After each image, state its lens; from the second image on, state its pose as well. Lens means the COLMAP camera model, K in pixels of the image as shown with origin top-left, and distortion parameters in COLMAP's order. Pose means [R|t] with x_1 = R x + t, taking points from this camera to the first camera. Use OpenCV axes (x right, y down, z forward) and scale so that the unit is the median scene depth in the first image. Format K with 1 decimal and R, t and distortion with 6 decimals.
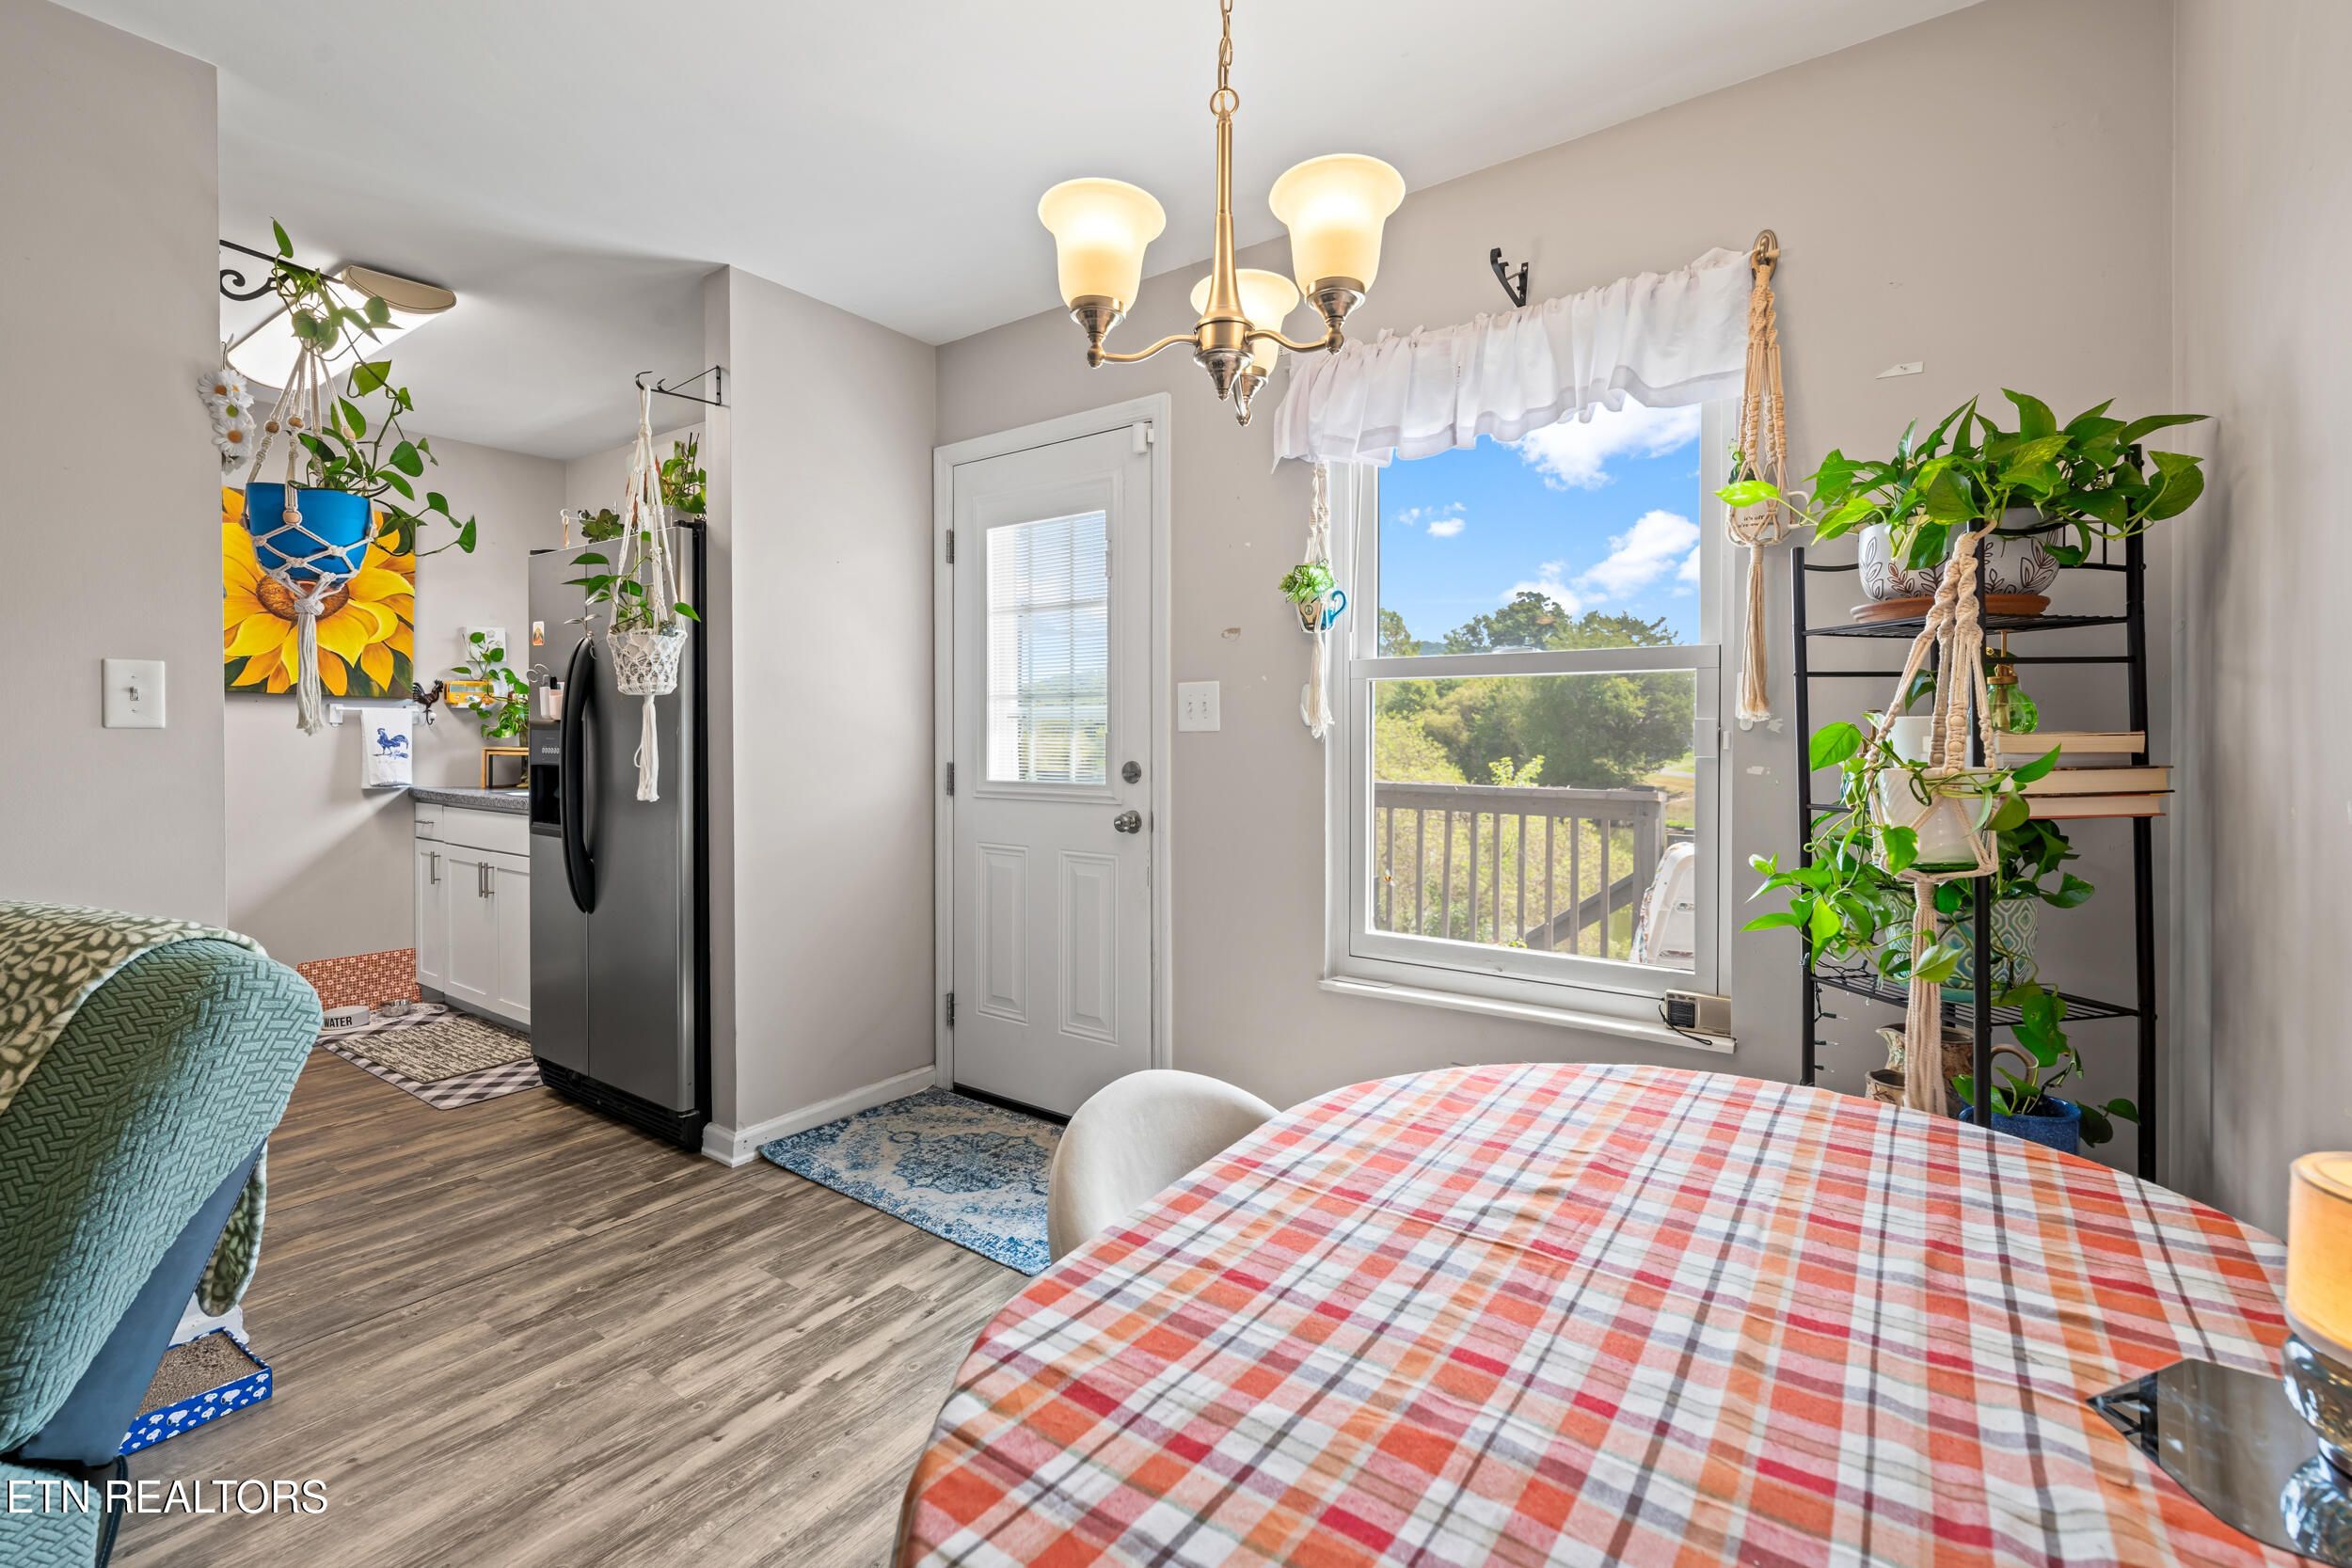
lens RADIAL K [[1023.6, 0, 1166.0], [0, 1023.6, 750.3], [0, 0, 1]] dist [0.001844, 0.000040]
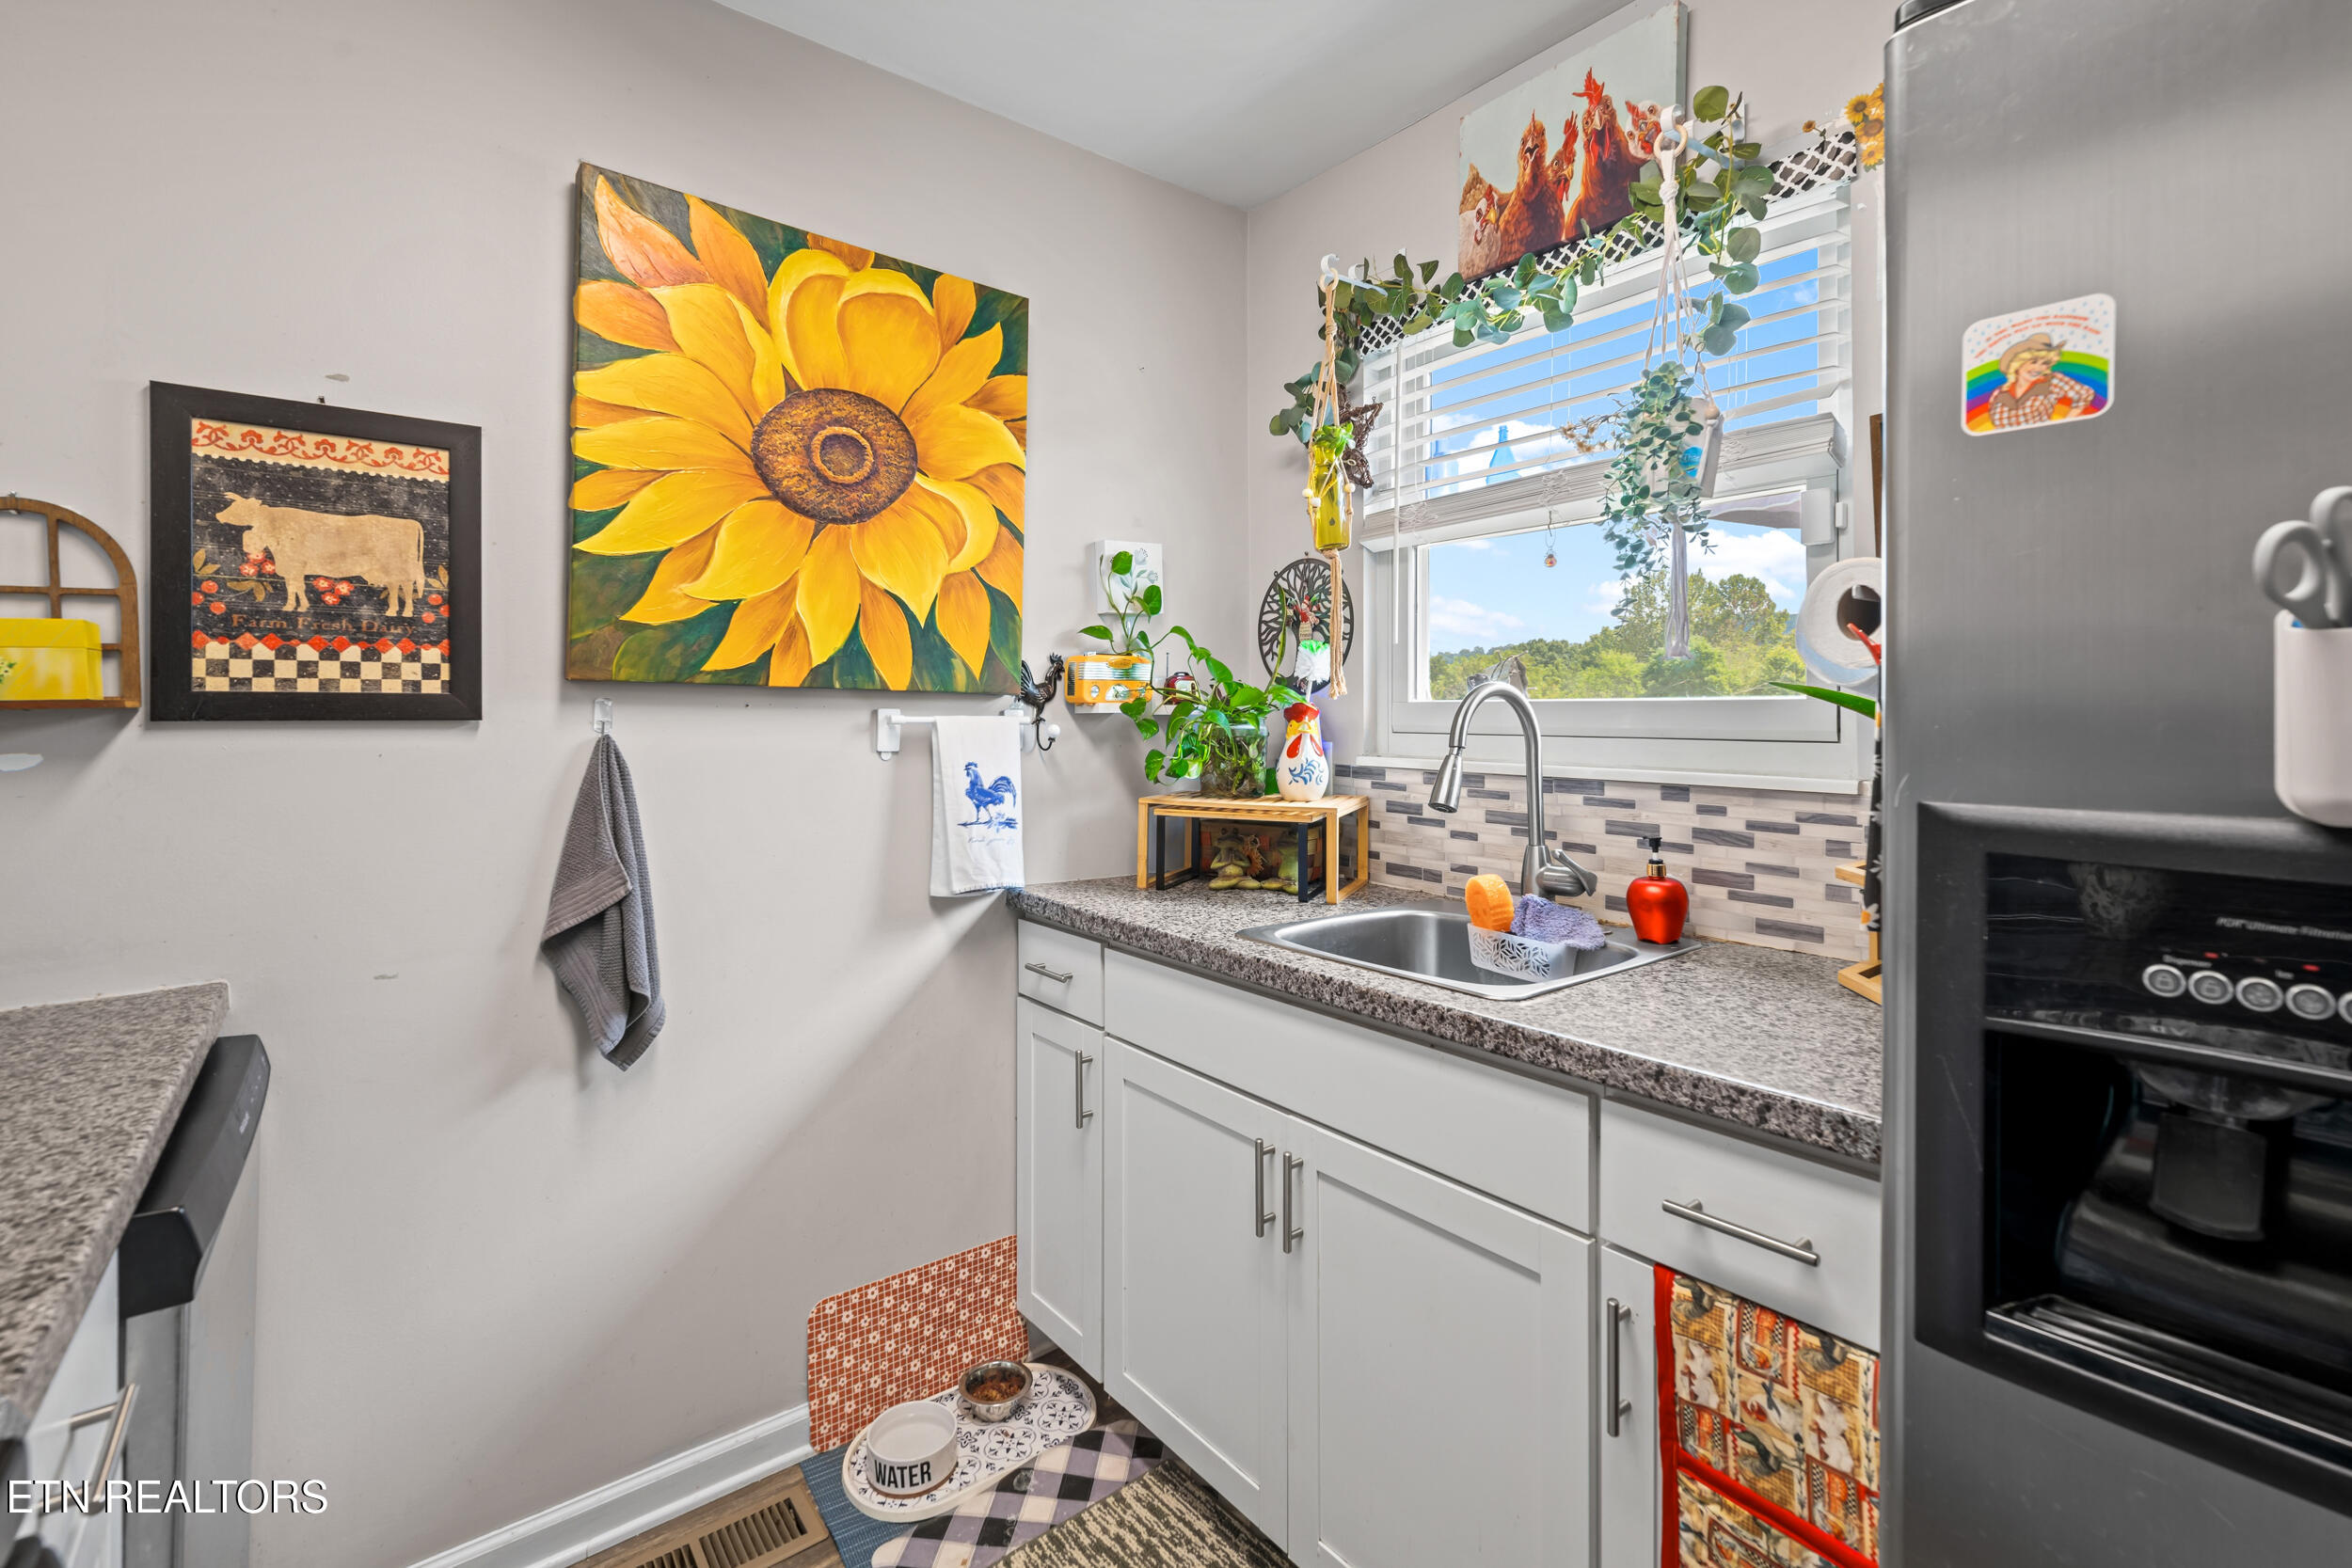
lens RADIAL K [[1022.1, 0, 1154.6], [0, 1022.1, 718.2], [0, 0, 1]] dist [-0.000653, -0.000349]
pose [[0.959841, -0.005242, -0.280496, -0.555299], [0.000458, 0.999853, -0.017118, -0.032615], [0.280545, 0.016302, 0.959702, 0.585863]]
